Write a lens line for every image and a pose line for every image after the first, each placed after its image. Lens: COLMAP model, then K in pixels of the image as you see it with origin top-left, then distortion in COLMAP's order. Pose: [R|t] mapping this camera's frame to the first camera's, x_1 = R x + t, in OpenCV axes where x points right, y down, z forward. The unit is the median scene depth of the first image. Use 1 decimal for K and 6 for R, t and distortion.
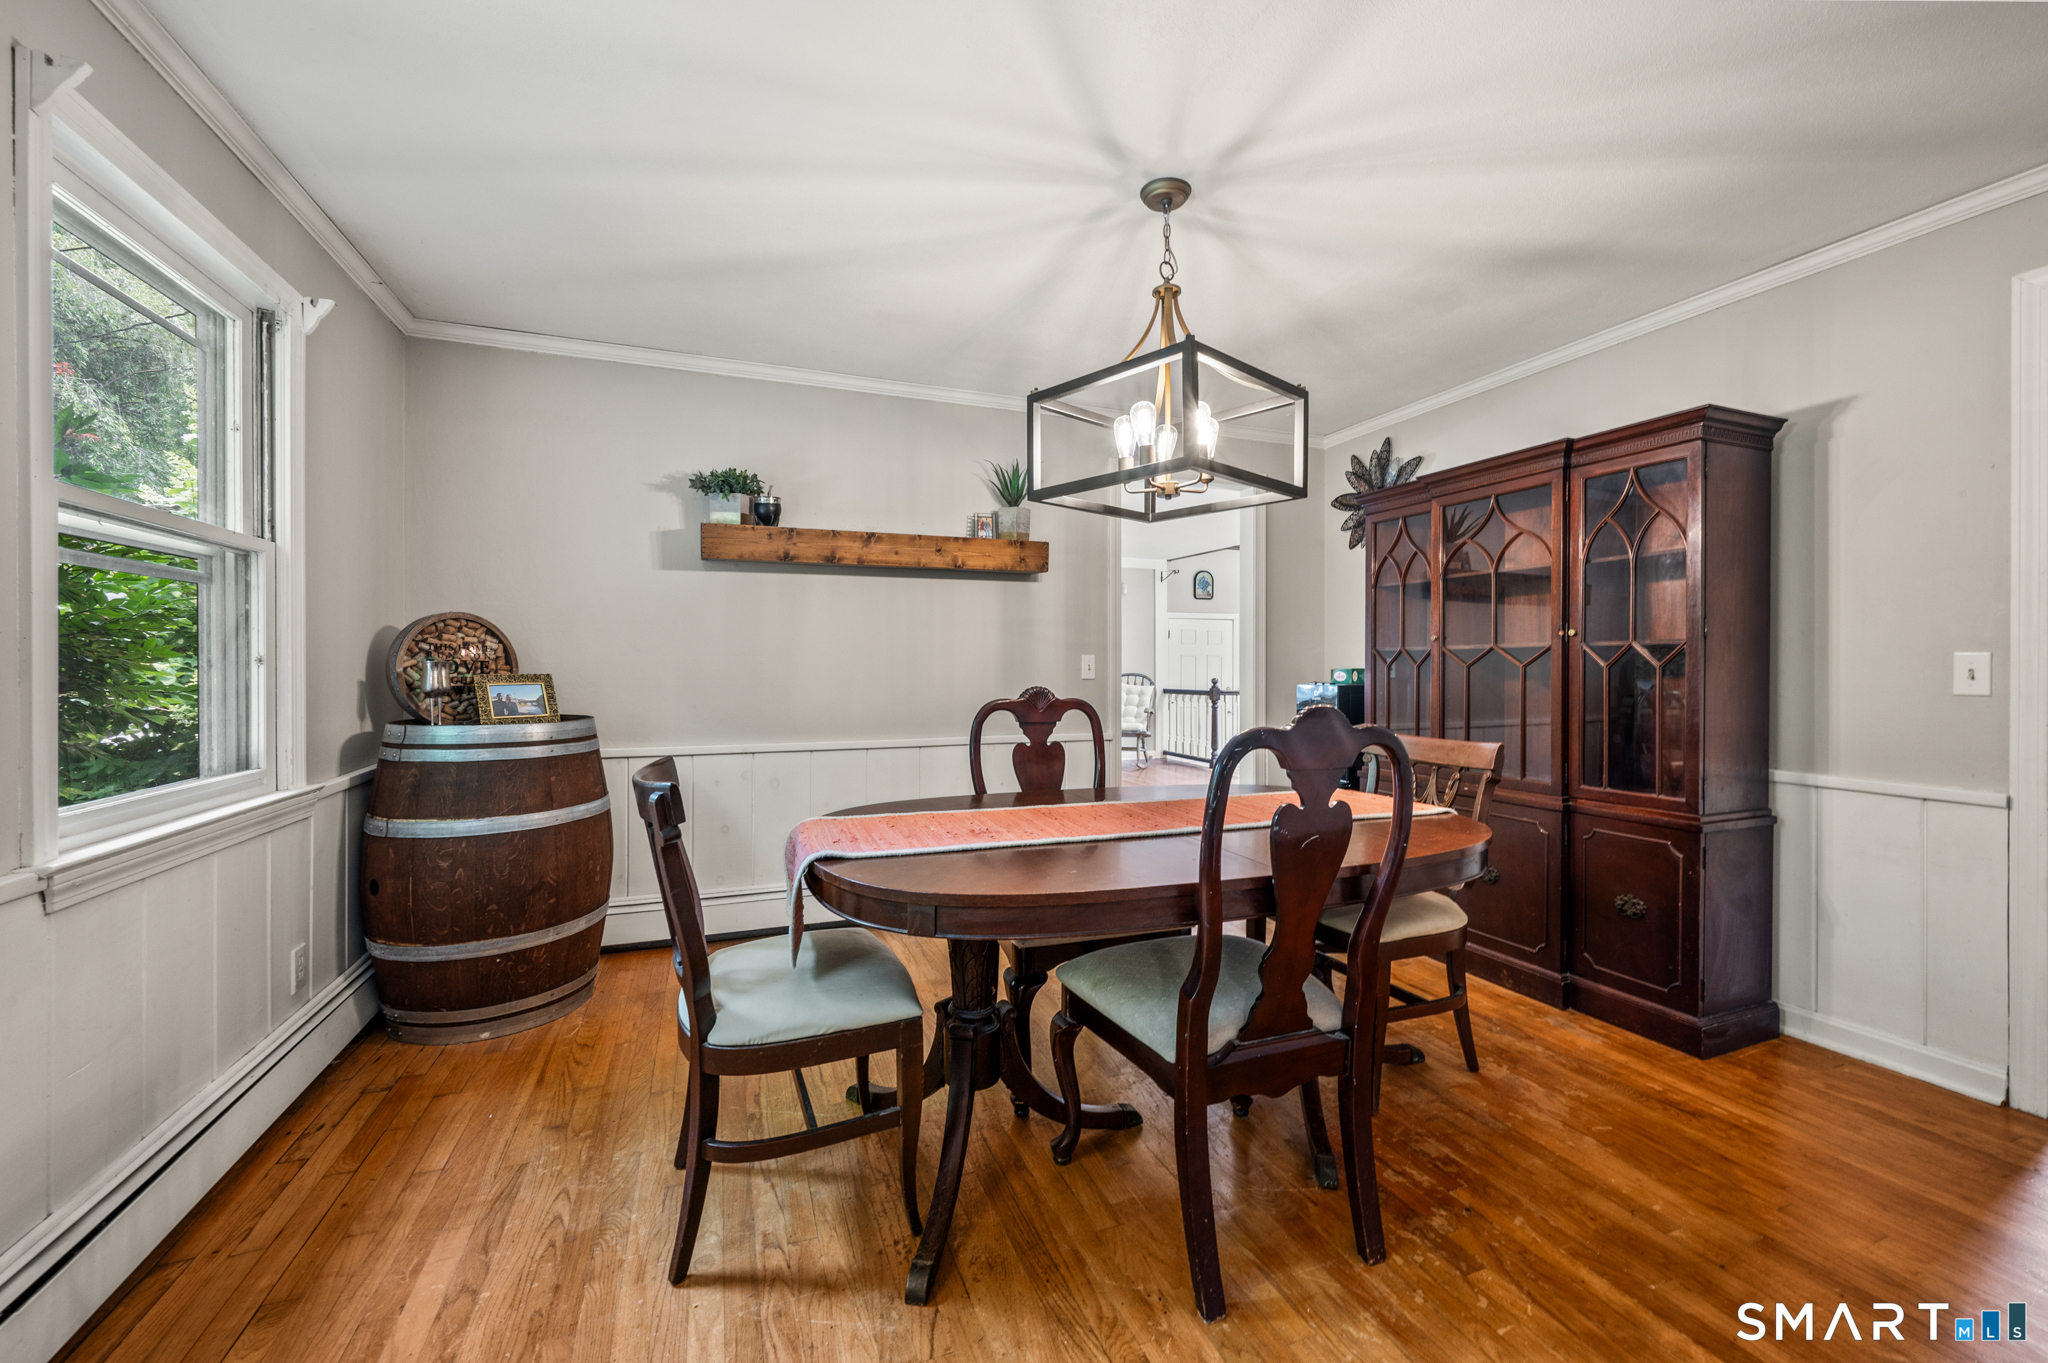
lens RADIAL K [[800.3, 0, 1026.3], [0, 800.3, 668.5], [0, 0, 1]] dist [-0.001218, -0.000031]
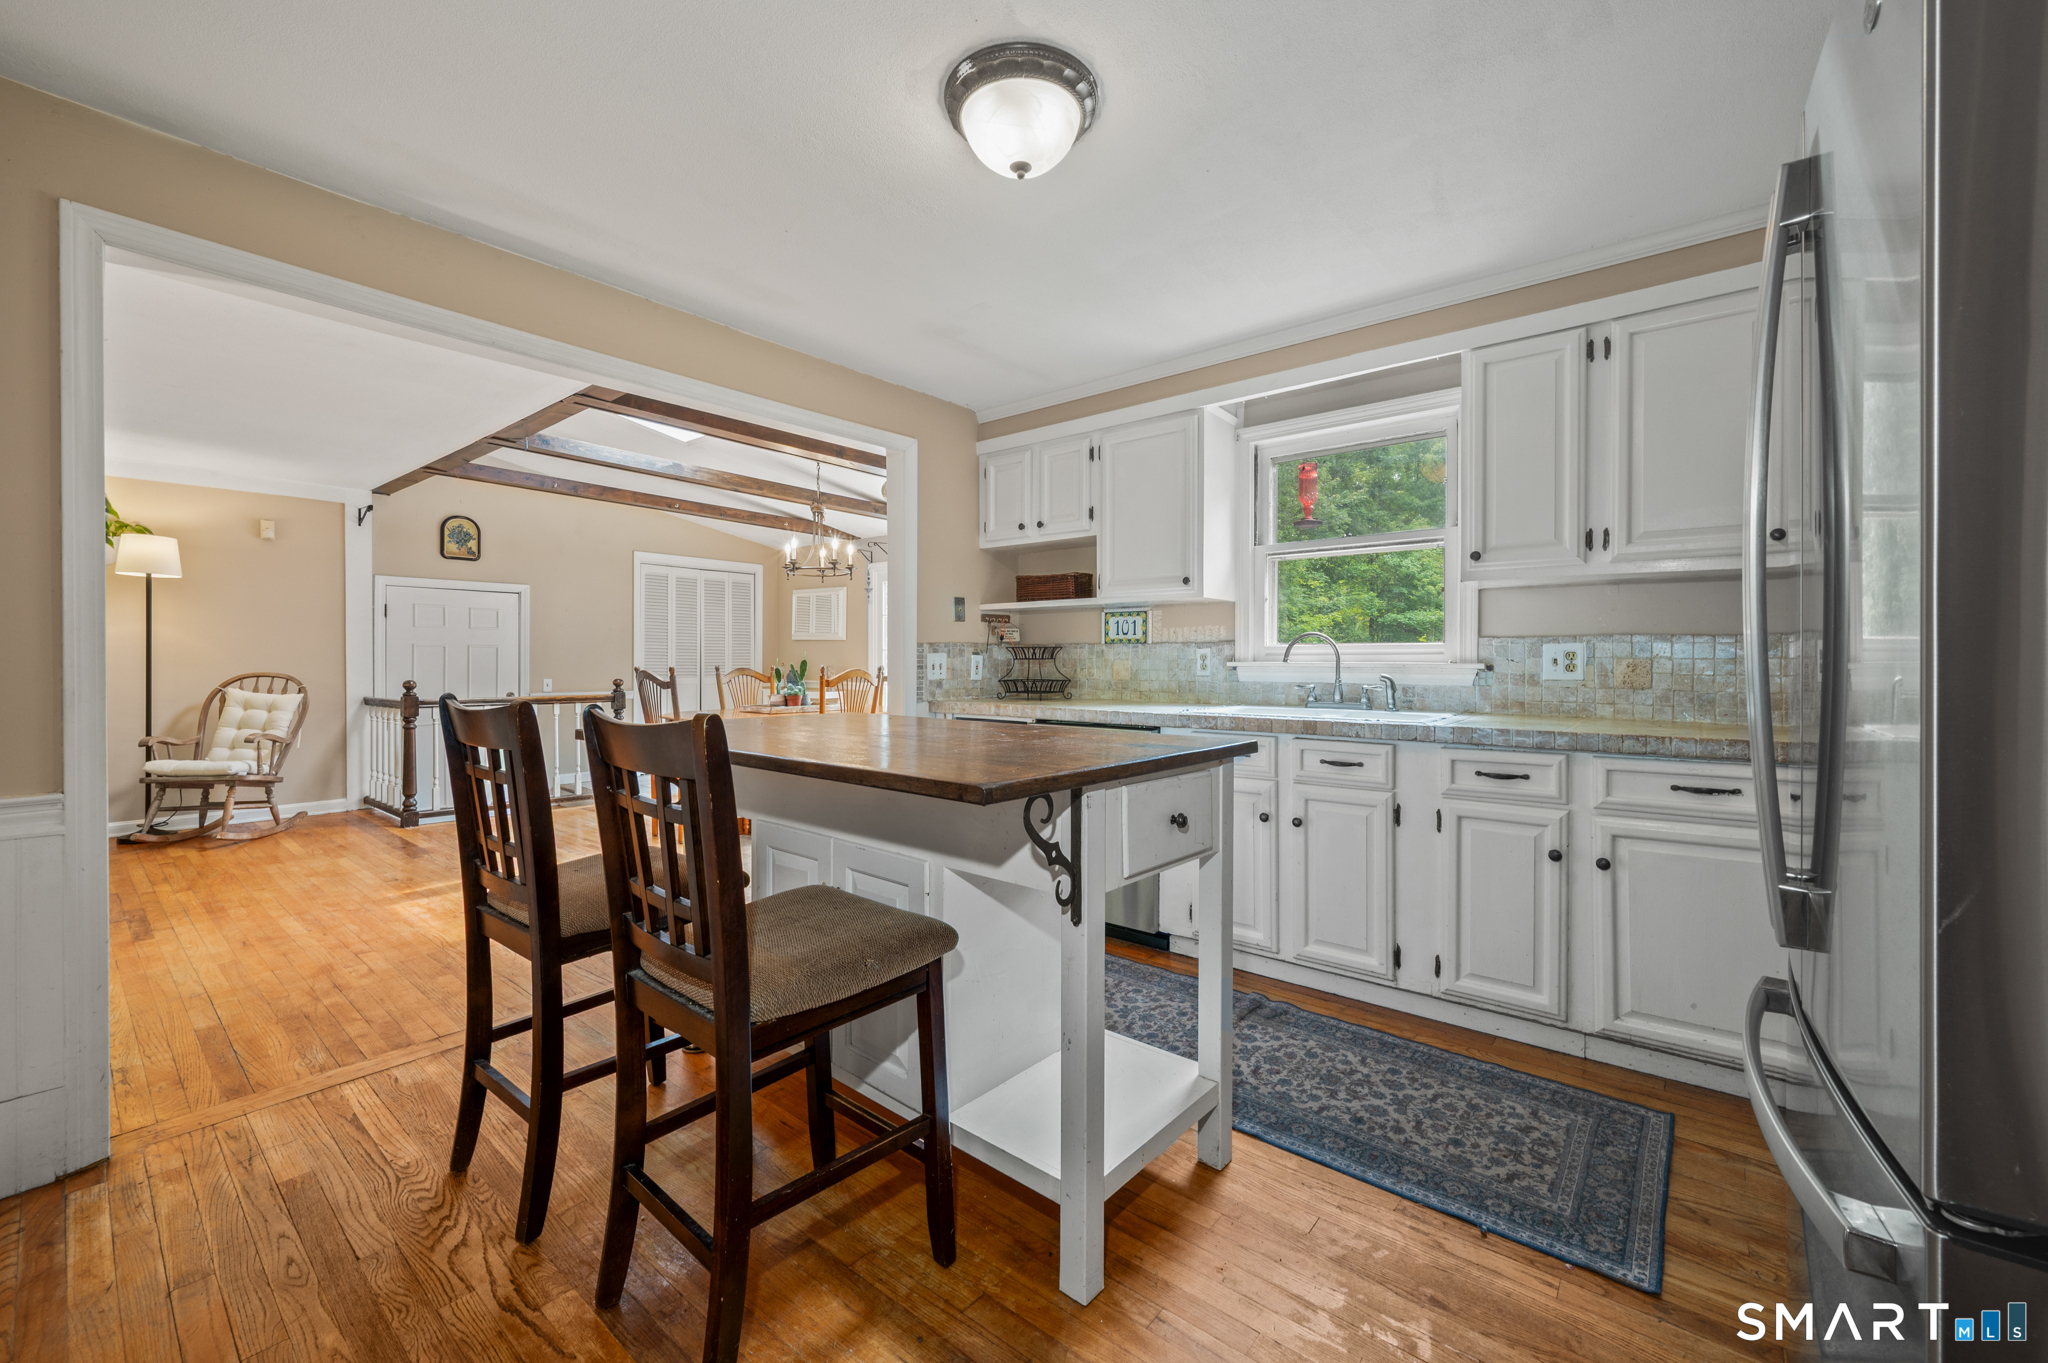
lens RADIAL K [[813.2, 0, 990.9], [0, 813.2, 666.5], [0, 0, 1]] dist [0.000136, 0.000072]
pose [[0.879302, -0.002041, 0.476261, 0.892936], [0.002257, 0.999997, 0.000119, 0.006163], [-0.476260, 0.000970, 0.879304, 0.645181]]
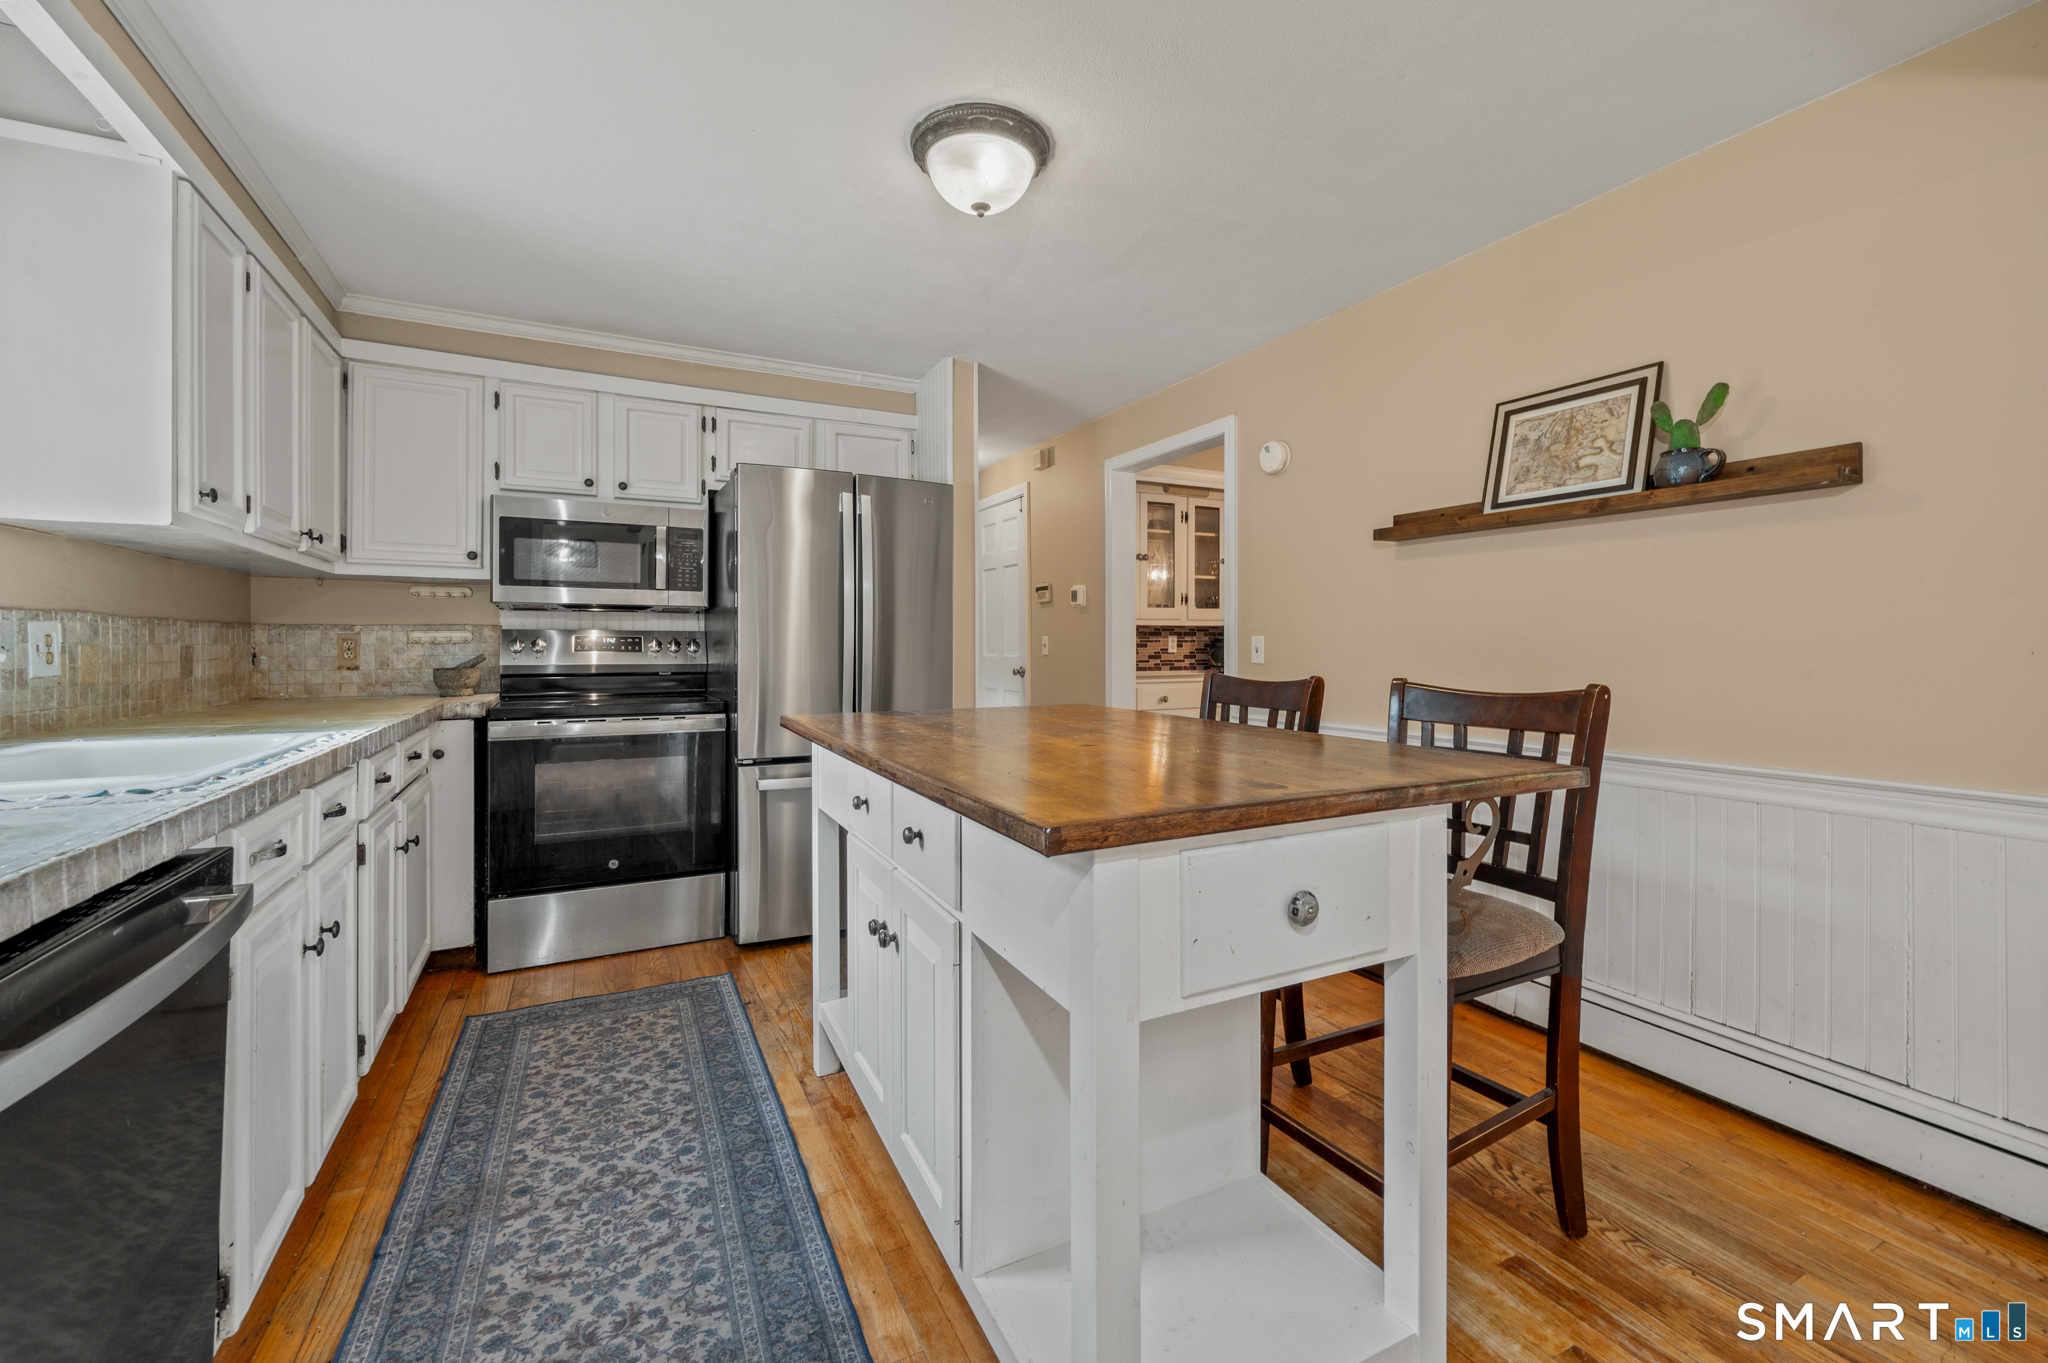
lens RADIAL K [[846.0, 0, 1015.5], [0, 846.0, 641.8], [0, 0, 1]] dist [0.007179, 0.000455]
pose [[-0.992503, 0.002896, -0.122186, 1.212265], [0.002276, 0.999984, 0.005213, -0.003736], [0.122199, 0.004896, -0.992493, 1.720083]]
